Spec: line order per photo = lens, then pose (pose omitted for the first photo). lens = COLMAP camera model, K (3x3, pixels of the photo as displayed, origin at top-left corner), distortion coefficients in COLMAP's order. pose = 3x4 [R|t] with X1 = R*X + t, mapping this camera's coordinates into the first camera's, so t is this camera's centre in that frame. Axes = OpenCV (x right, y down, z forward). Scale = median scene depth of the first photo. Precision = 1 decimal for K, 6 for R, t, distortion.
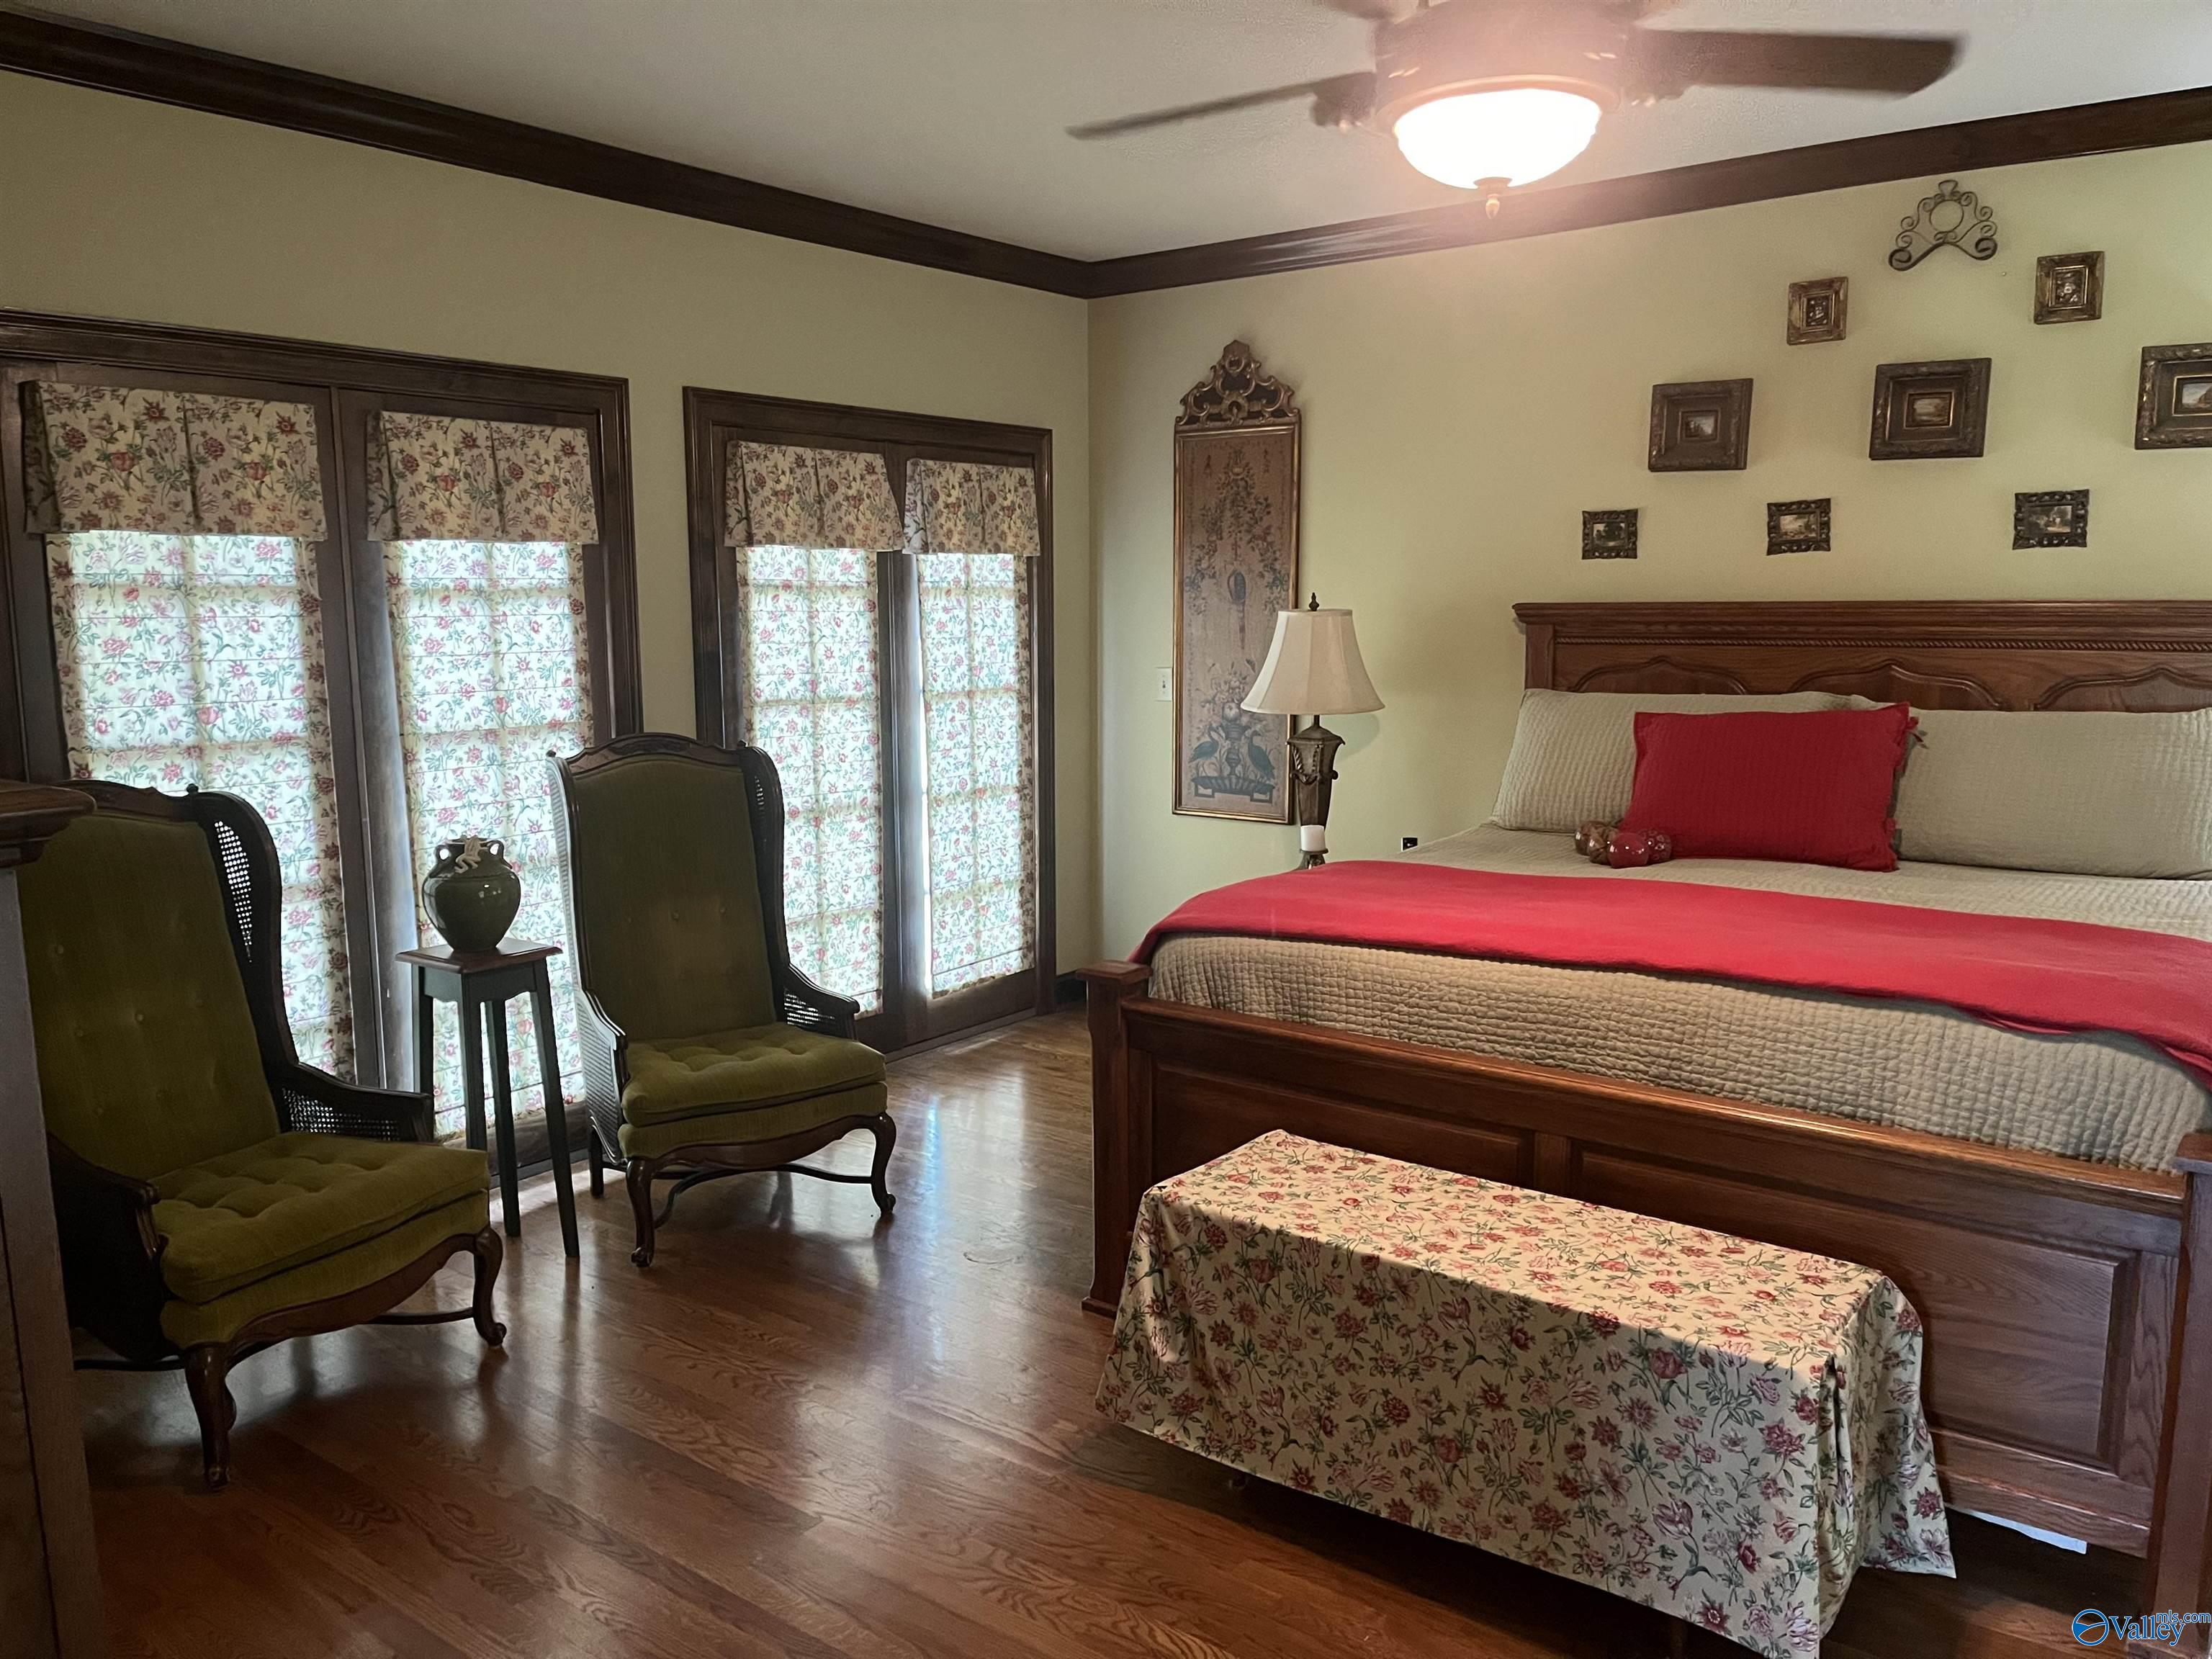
lens RADIAL K [[1662.8, 0, 1091.4], [0, 1662.8, 847.6], [0, 0, 1]] dist [0.064014, -0.083257]
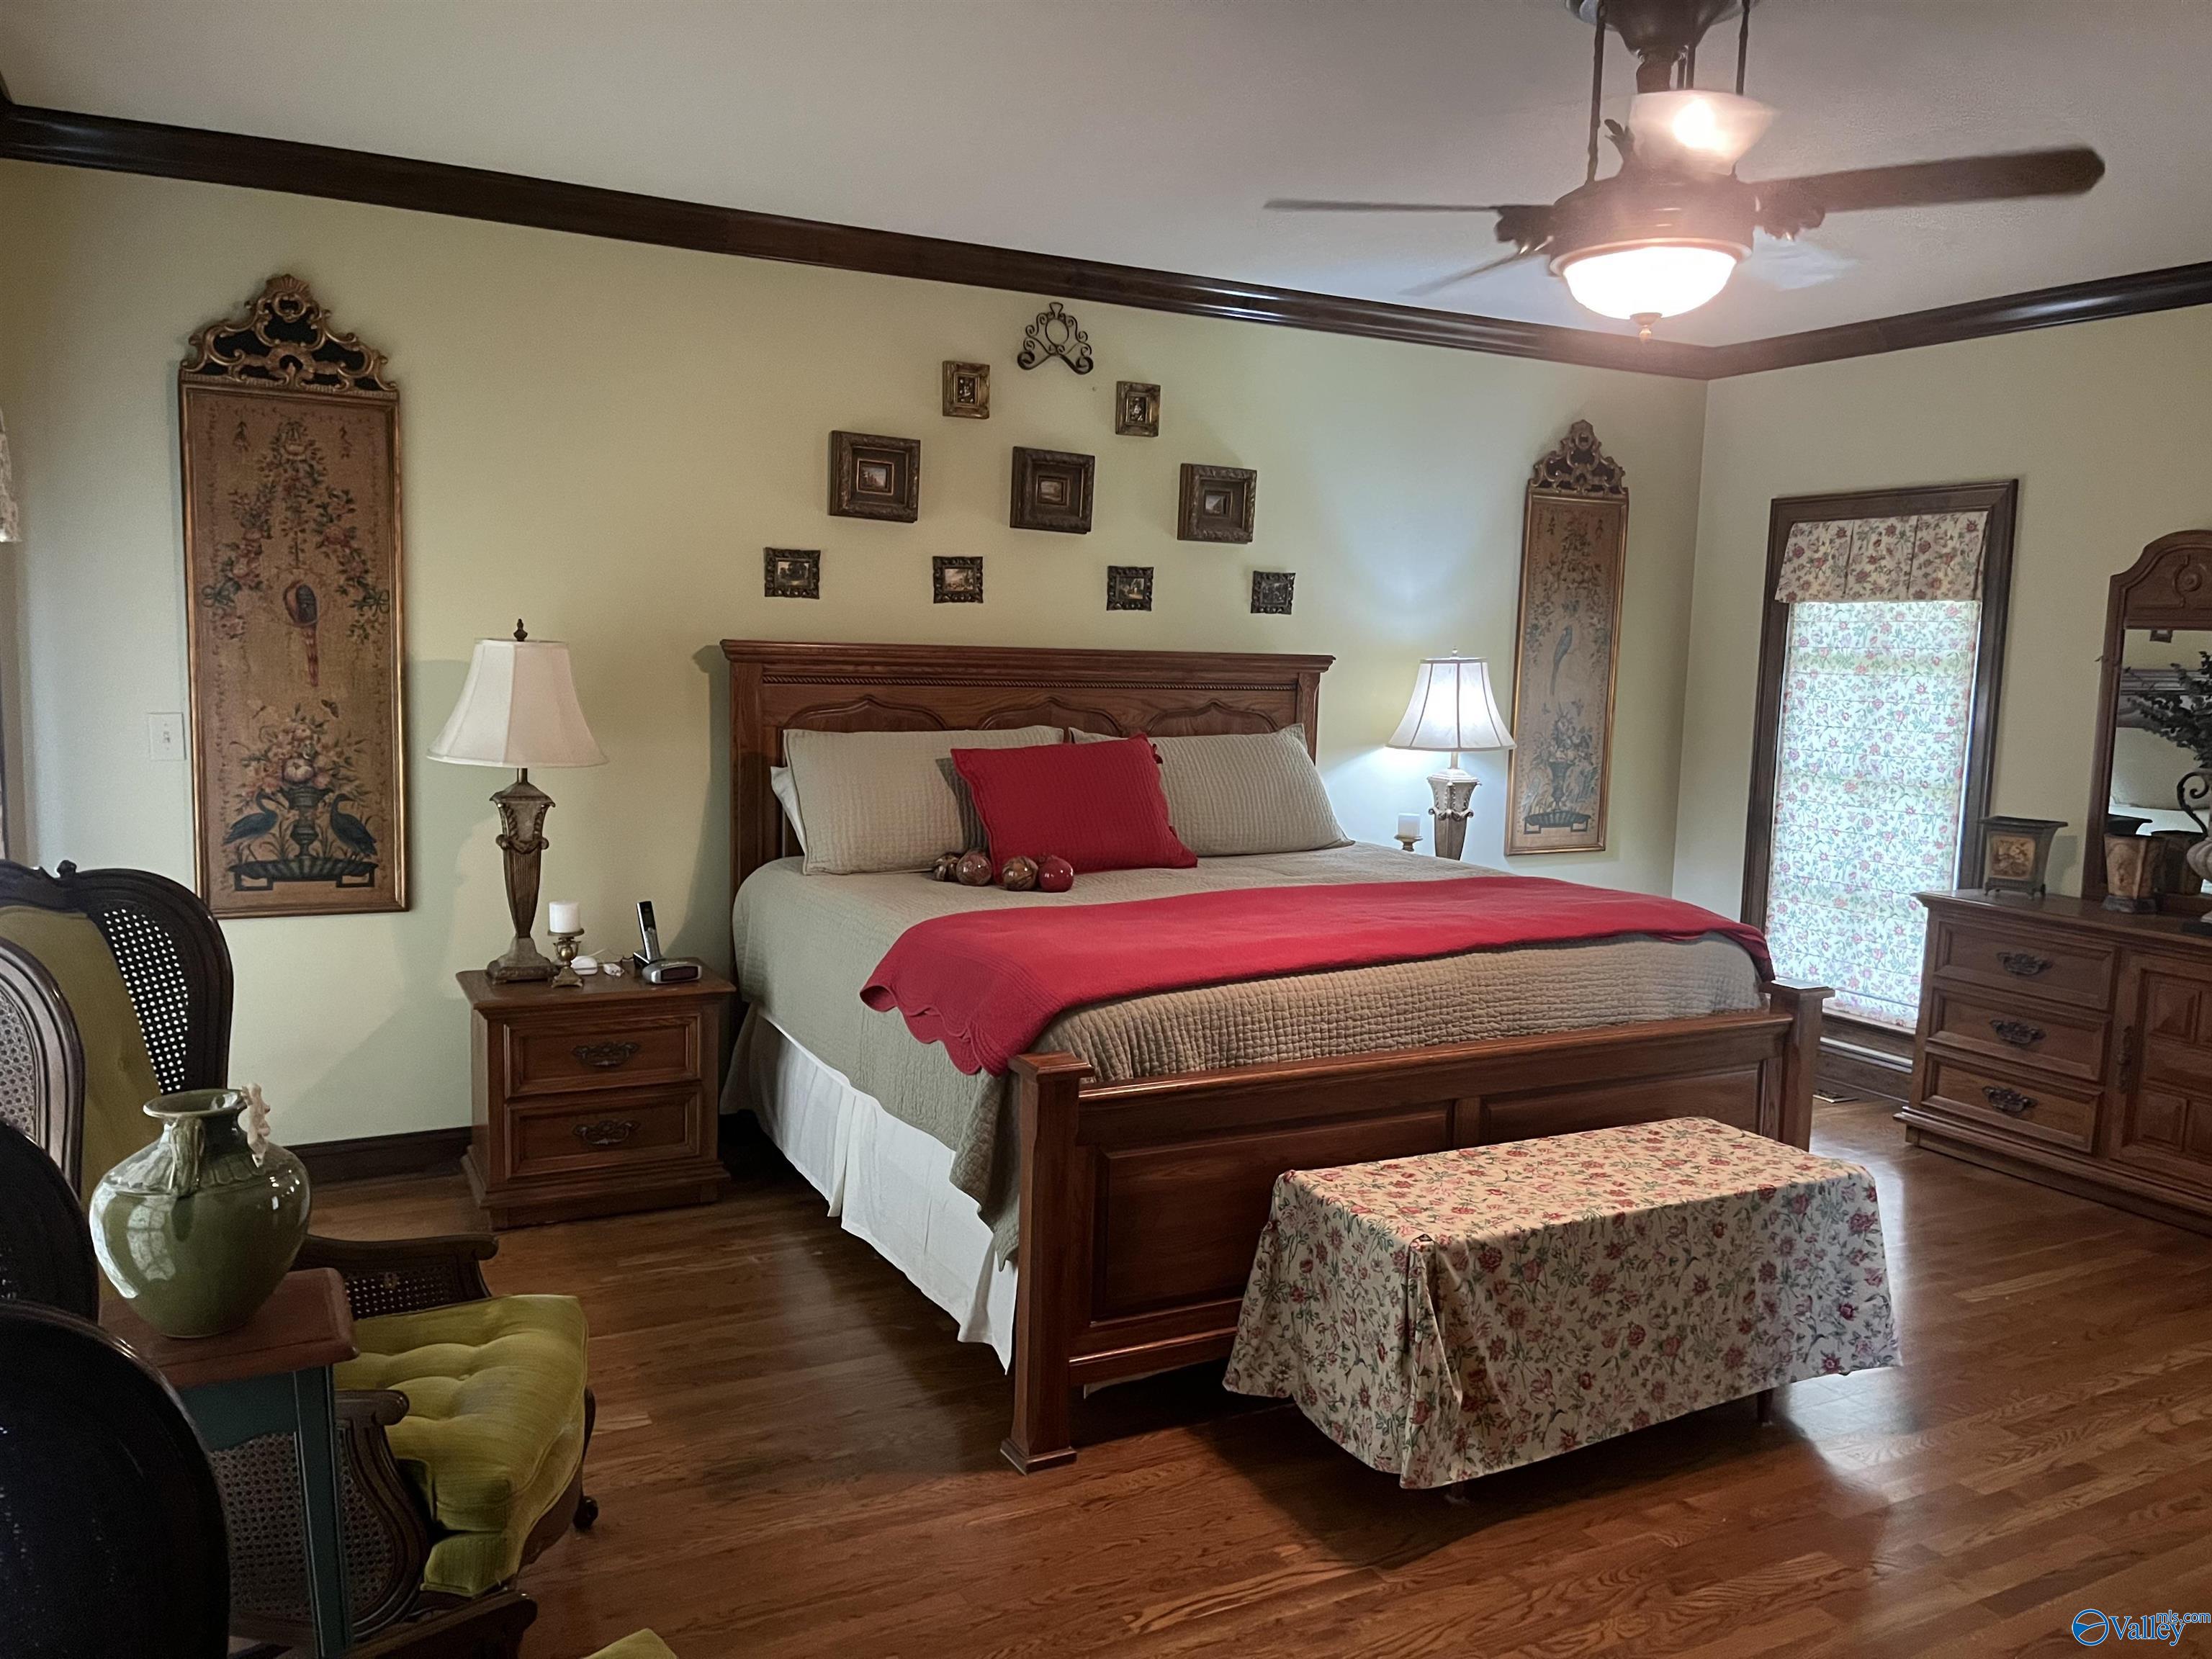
lens RADIAL K [[1662.8, 0, 1121.6], [0, 1662.8, 848.4], [0, 0, 1]] dist [0.064014, -0.083257]
pose [[0.415395, -0.093210, 0.904853, -0.779308], [0.107518, 0.992794, 0.052911, -0.083243], [-0.903265, 0.075309, 0.422423, 0.618965]]
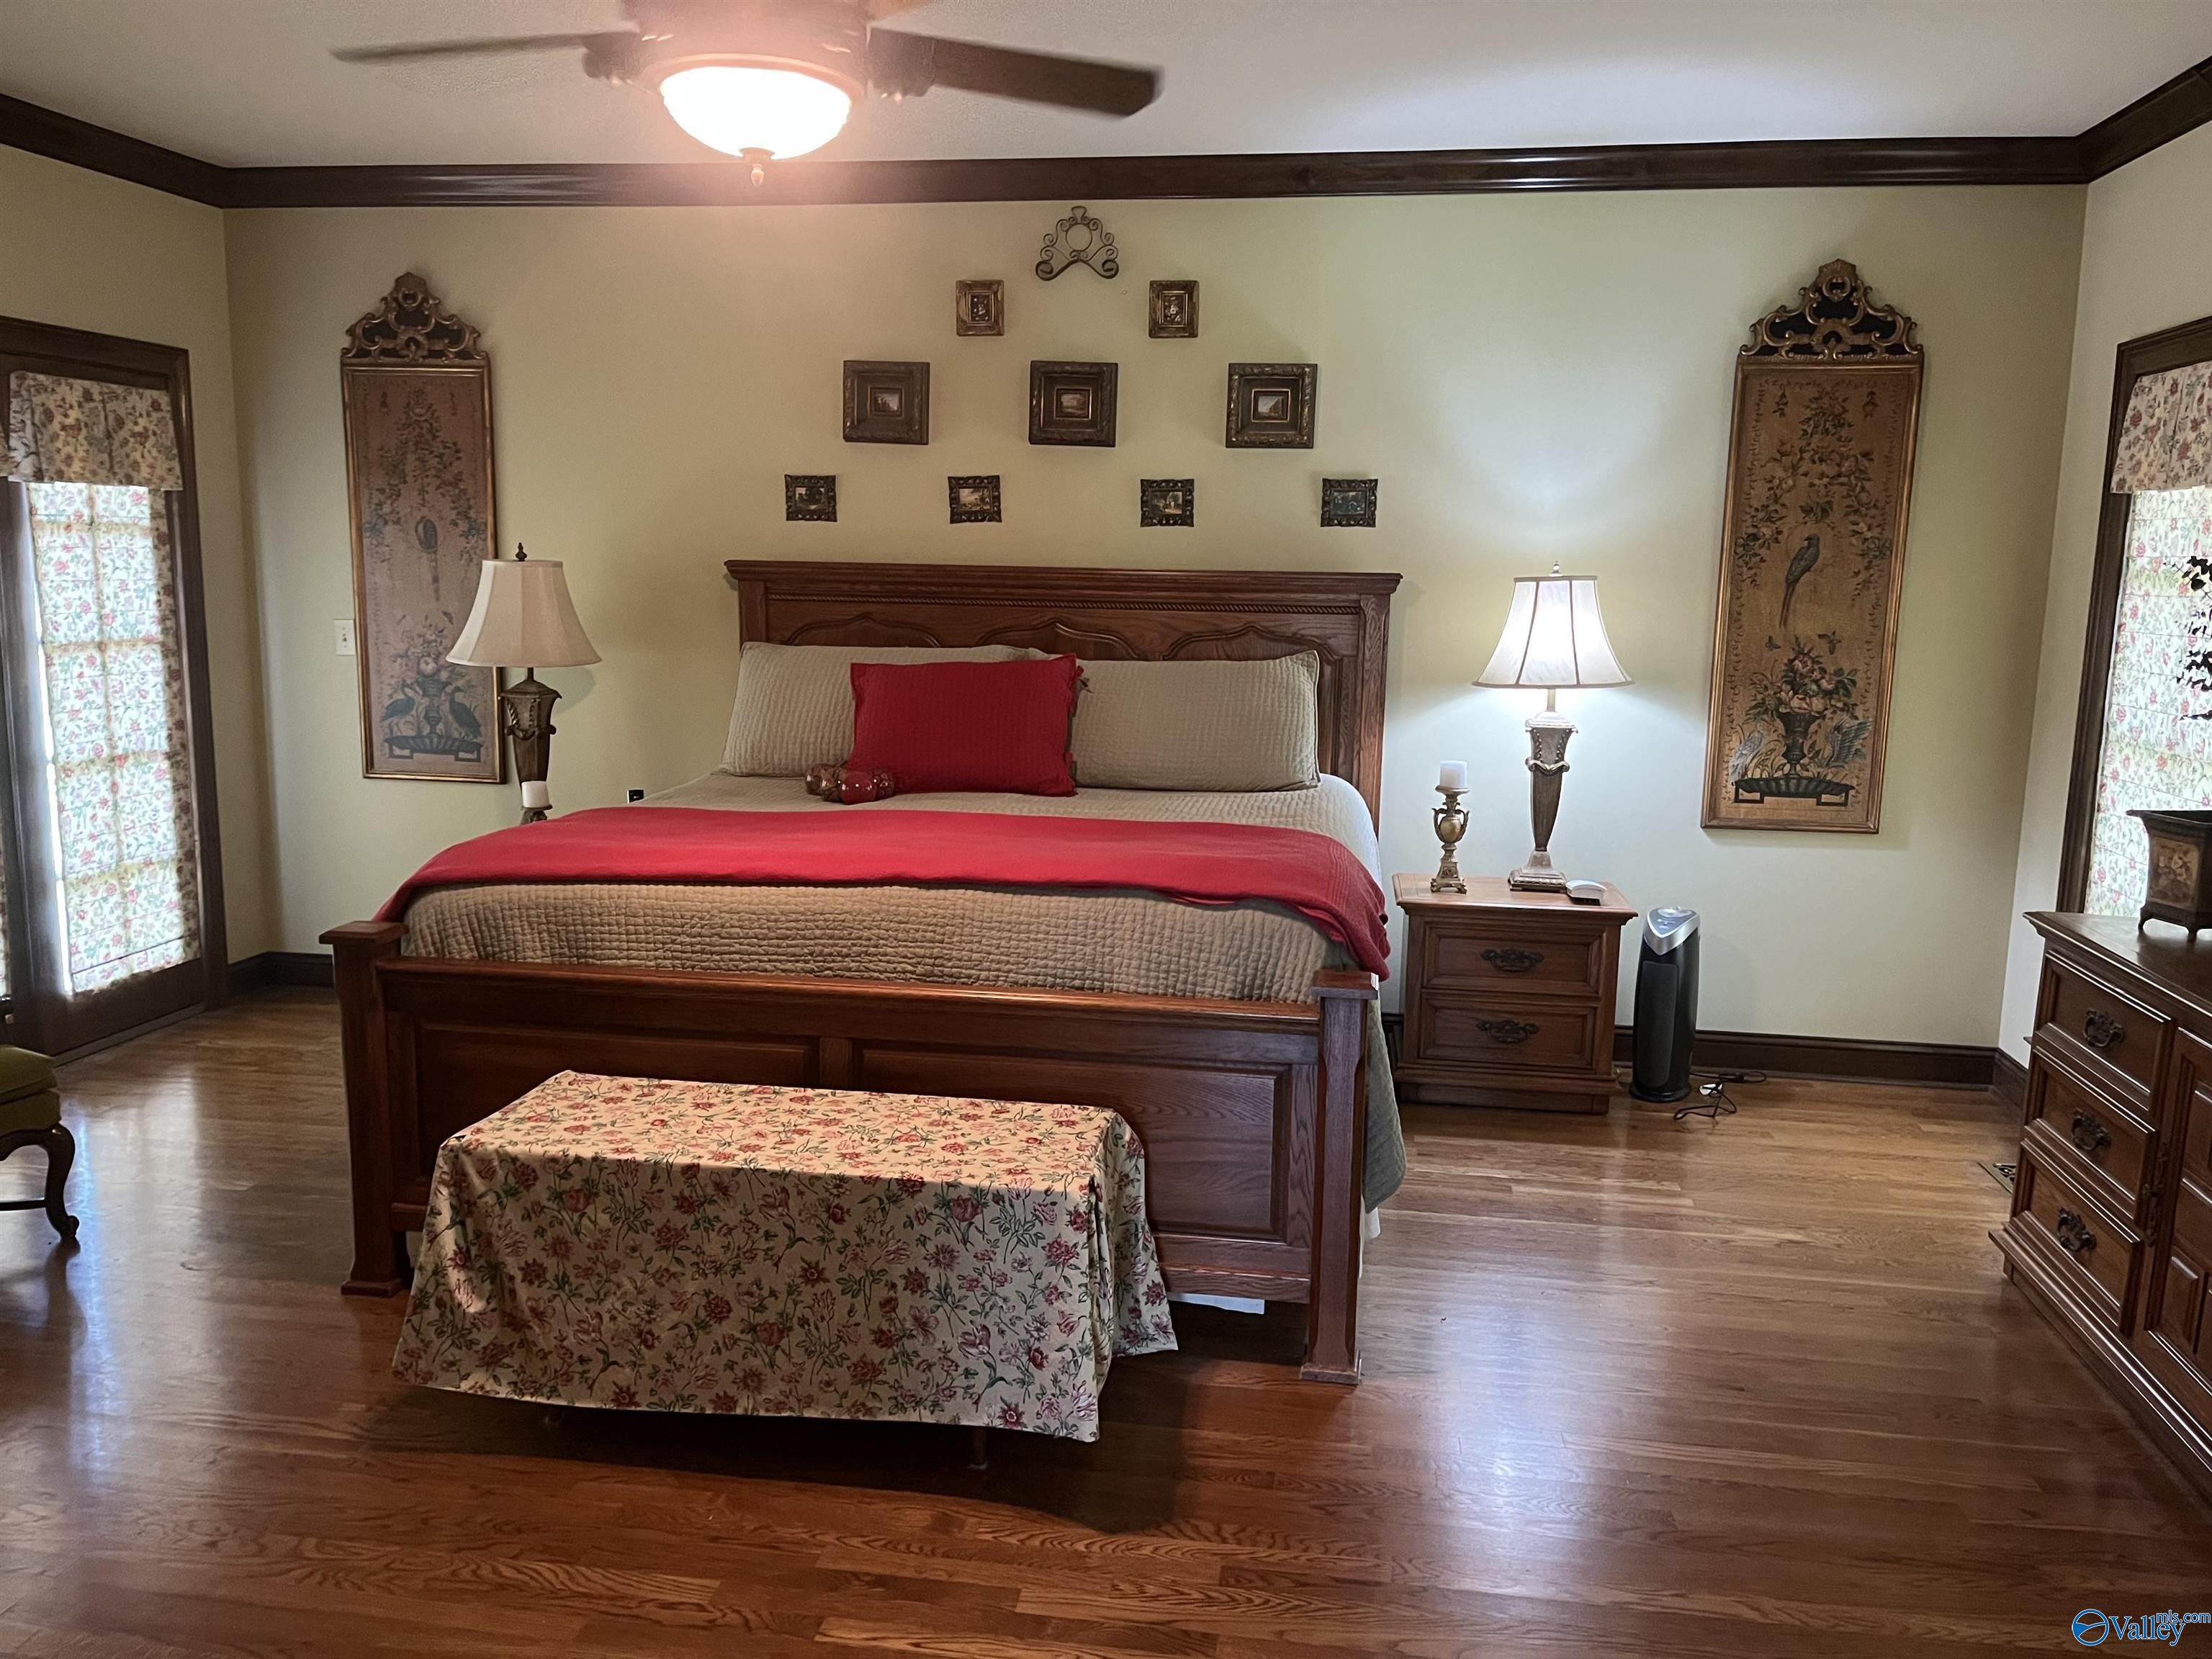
lens RADIAL K [[1662.8, 0, 1114.8], [0, 1662.8, 839.8], [0, 0, 1]] dist [0.064014, -0.083257]
pose [[0.871914, -0.054366, 0.486632, -0.078049], [0.048570, 0.998519, 0.024530, 0.020941], [-0.487245, 0.002247, 0.873262, -0.037890]]
